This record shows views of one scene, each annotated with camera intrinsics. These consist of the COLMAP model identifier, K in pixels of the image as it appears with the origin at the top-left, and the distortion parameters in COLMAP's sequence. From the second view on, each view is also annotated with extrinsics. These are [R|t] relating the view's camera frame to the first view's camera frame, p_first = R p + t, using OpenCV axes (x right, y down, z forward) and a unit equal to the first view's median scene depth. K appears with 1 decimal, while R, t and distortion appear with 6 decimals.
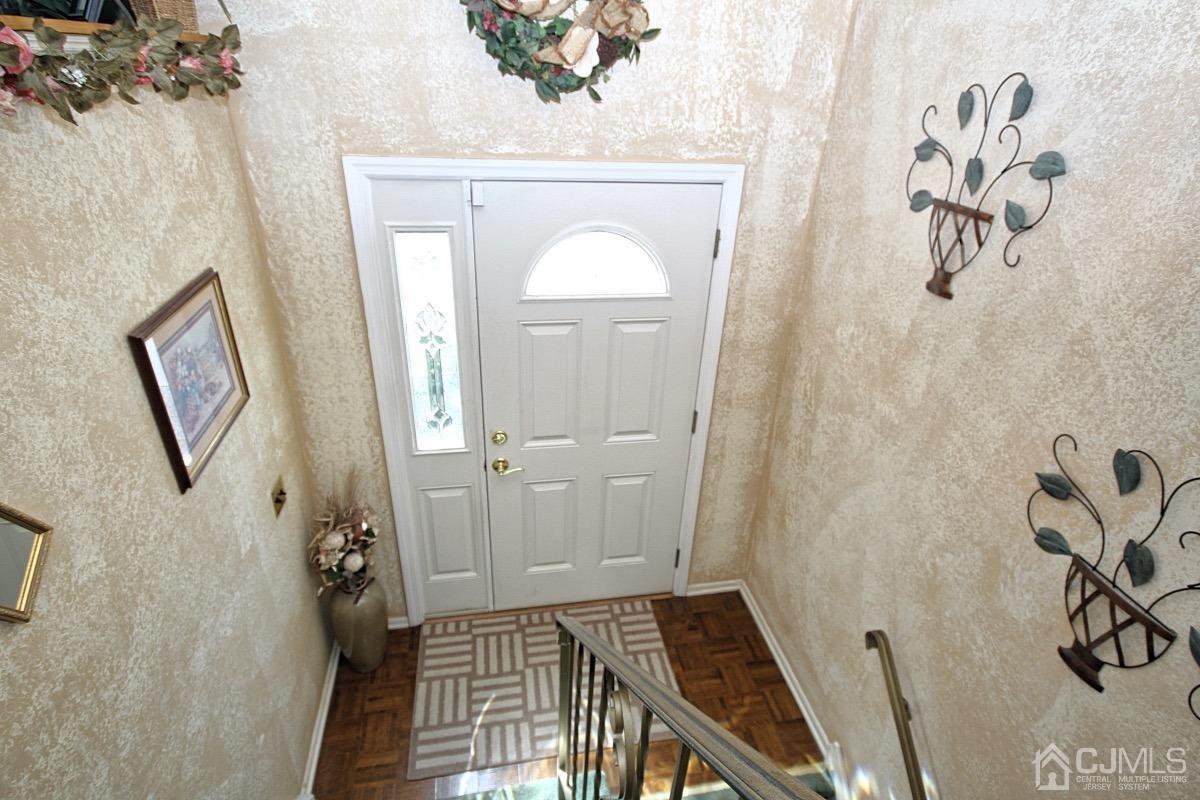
lens RADIAL K [[609.8, 0, 605.8], [0, 609.8, 401.3], [0, 0, 1]] dist [0.000799, -0.001064]
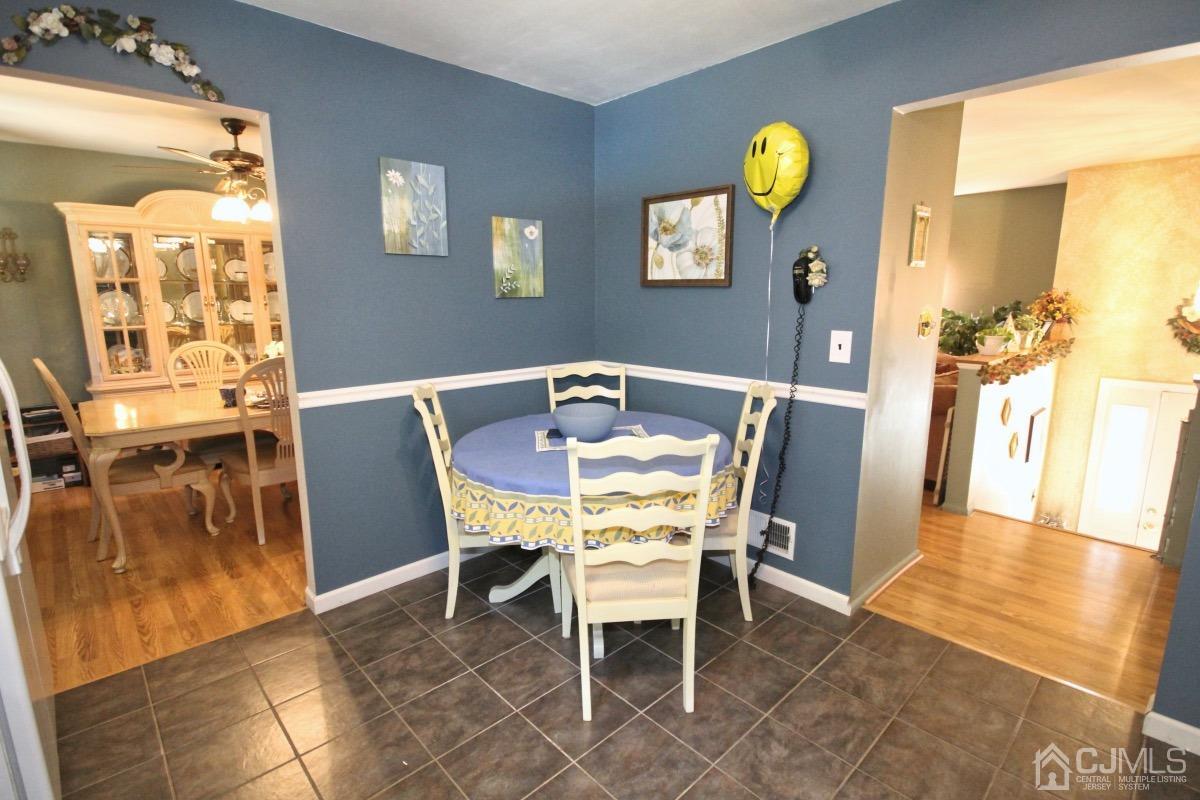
lens RADIAL K [[584.0, 0, 600.0], [0, 584.0, 400.0], [0, 0, 1]] dist [0.014126, -0.013071]
pose [[0.540093, 0.105641, -0.834949, 0.499151], [-0.375032, 0.918354, -0.126399, 0.774503], [0.753426, 0.381400, 0.535615, -1.847864]]
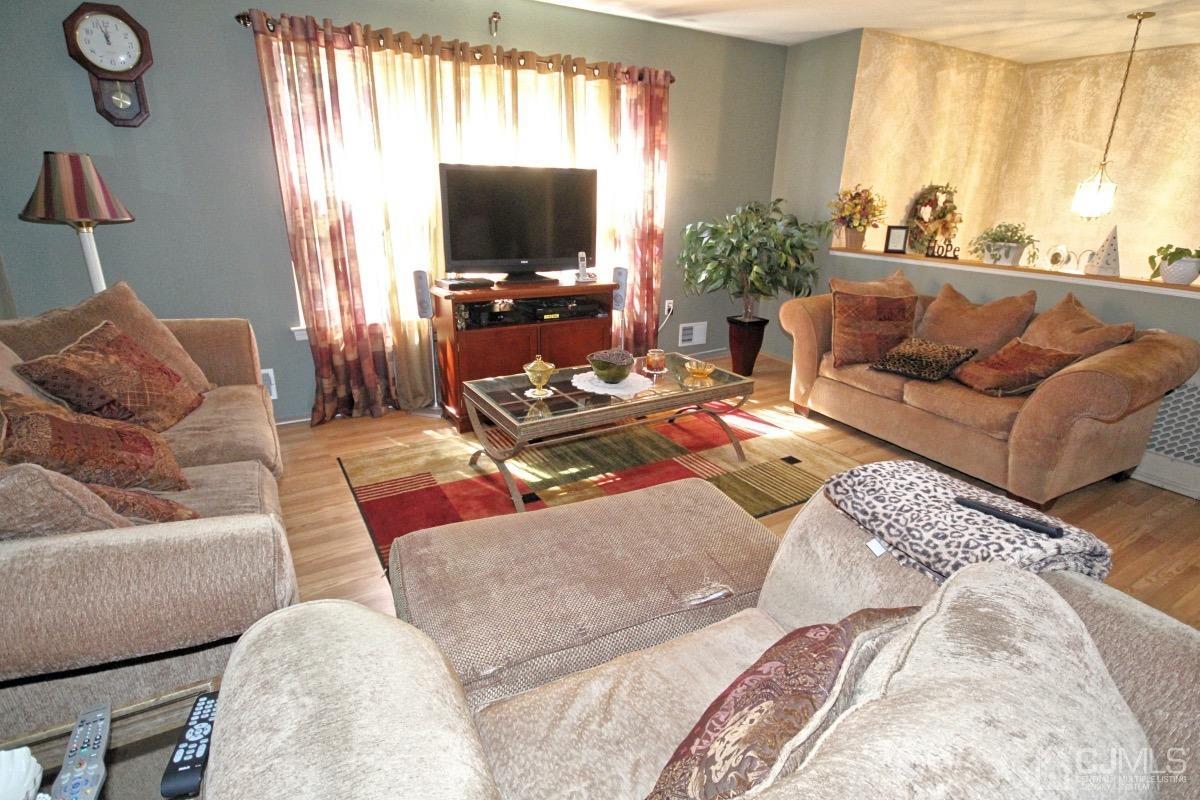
lens RADIAL K [[609.8, 0, 605.8], [0, 609.8, 401.3], [0, 0, 1]] dist [0.000799, -0.001064]
pose [[0.941773, -0.130434, 0.309919, -2.094960], [0.173122, 0.978237, -0.114372, 0.153768], [-0.288257, 0.161367, 0.943859, -0.910653]]
